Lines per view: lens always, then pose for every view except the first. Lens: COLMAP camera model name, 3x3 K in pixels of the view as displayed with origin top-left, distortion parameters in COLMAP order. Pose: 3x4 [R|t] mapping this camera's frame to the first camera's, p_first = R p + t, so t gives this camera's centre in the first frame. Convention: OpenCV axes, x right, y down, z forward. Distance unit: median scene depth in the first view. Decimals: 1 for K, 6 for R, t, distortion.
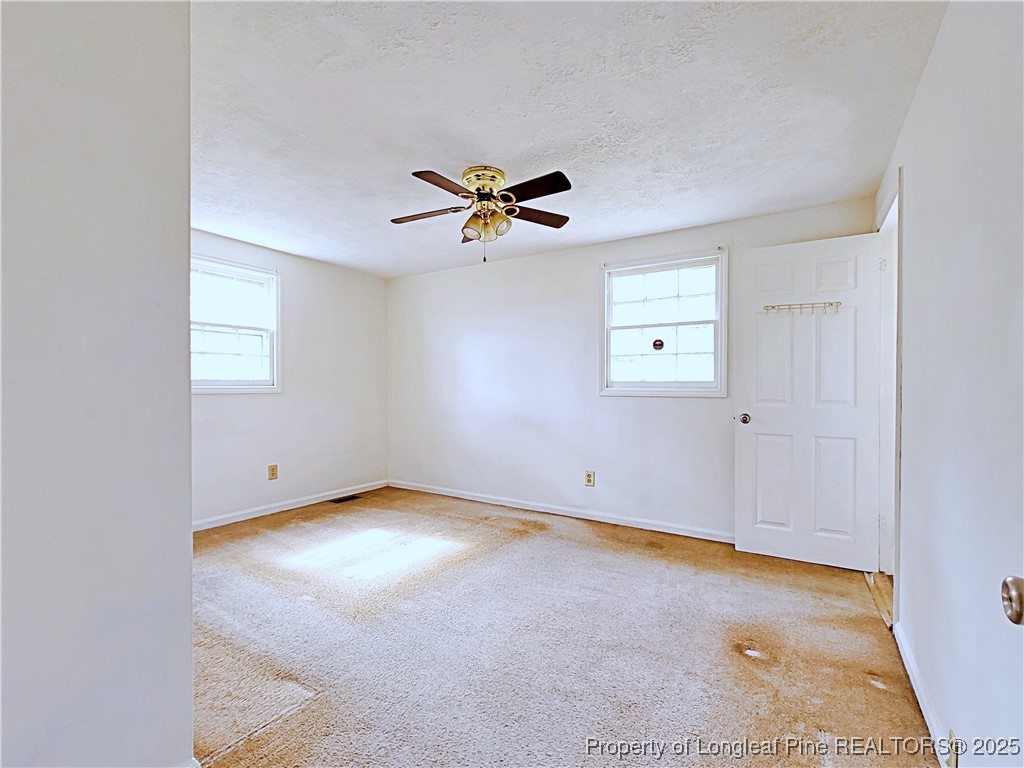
lens RADIAL K [[465.8, 0, 510.0], [0, 465.8, 387.3], [0, 0, 1]] dist [-0.002167, -0.001162]
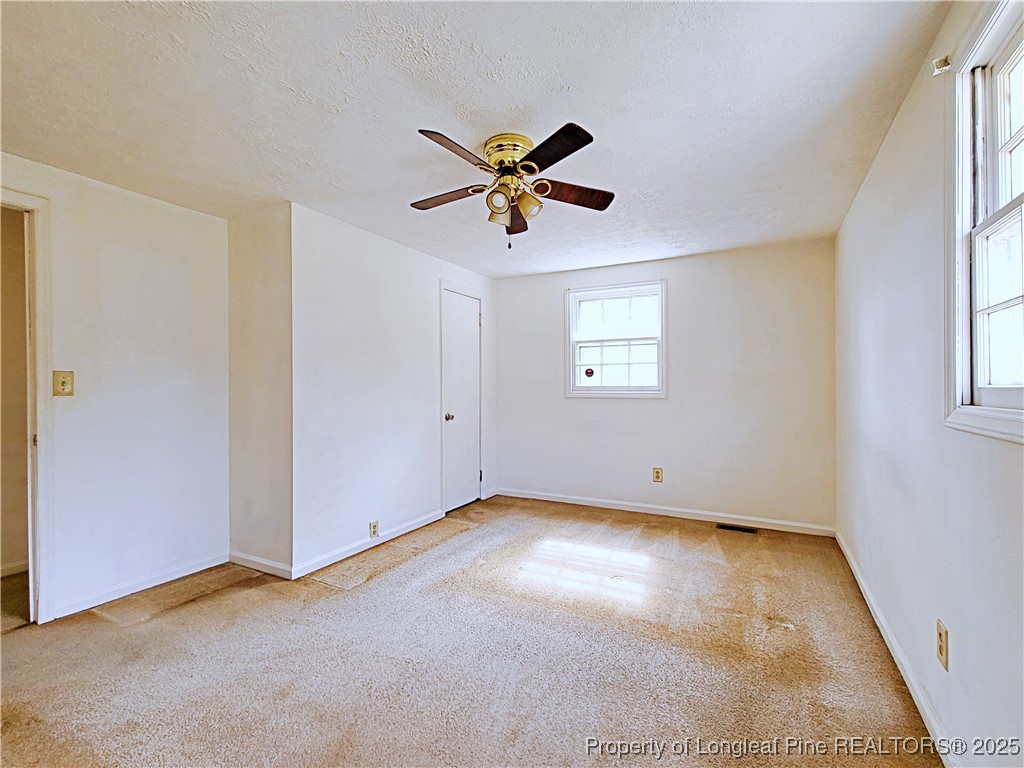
lens RADIAL K [[465.8, 0, 510.0], [0, 465.8, 387.3], [0, 0, 1]] dist [-0.002167, -0.001162]
pose [[0.061299, -0.001351, -0.998119, 0.531936], [0.001351, 0.999998, -0.001270, -0.012241], [0.998119, -0.001271, 0.061301, 0.642521]]
